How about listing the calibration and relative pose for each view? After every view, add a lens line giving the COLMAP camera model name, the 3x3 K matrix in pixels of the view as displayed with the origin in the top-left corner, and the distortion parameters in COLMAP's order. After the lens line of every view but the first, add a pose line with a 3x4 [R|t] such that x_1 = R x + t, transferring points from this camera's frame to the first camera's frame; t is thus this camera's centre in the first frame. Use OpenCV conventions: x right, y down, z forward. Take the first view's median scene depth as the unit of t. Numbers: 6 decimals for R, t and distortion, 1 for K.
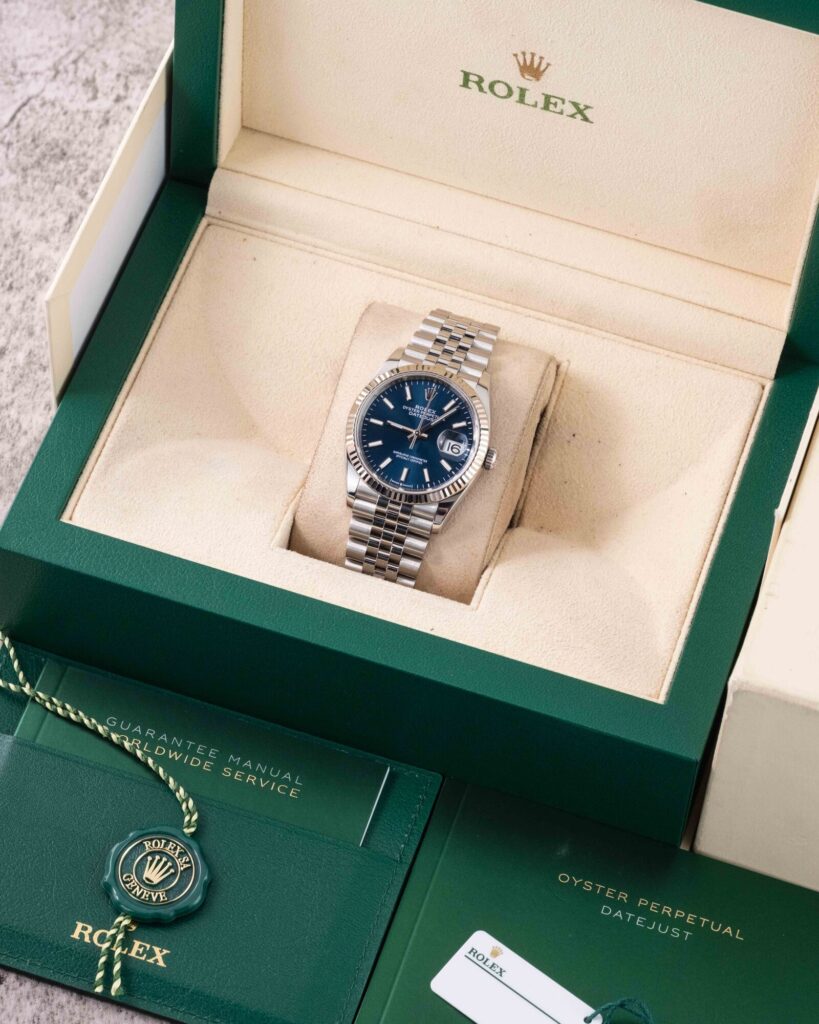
lens RADIAL K [[4375.1, 0, 409.5], [0, 4375.1, 512.0], [0, 0, 1]] dist [0.296735, -5.873355]
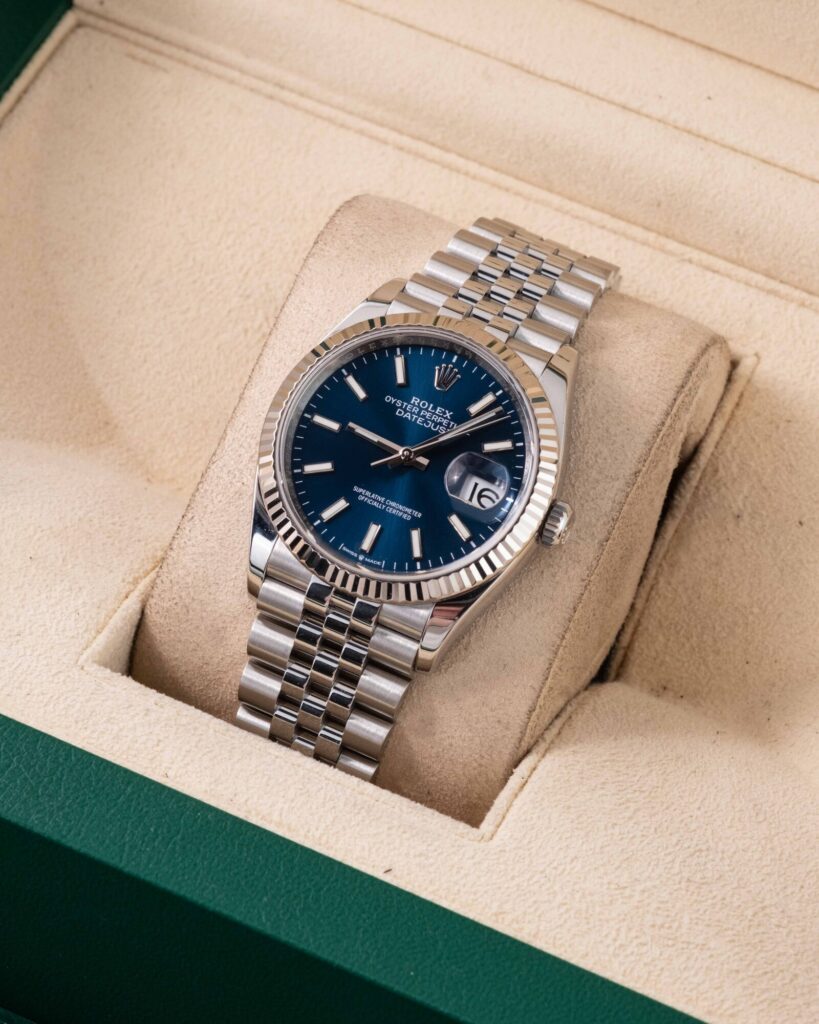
lens RADIAL K [[4375.1, 0, 409.5], [0, 4375.1, 512.0], [0, 0, 1]] dist [0.296735, -5.873355]
pose [[0.990224, 0.101549, -0.095628, 0.047610], [-0.107010, 0.992801, -0.053812, 0.013561], [0.089475, 0.063519, 0.993962, 0.525023]]
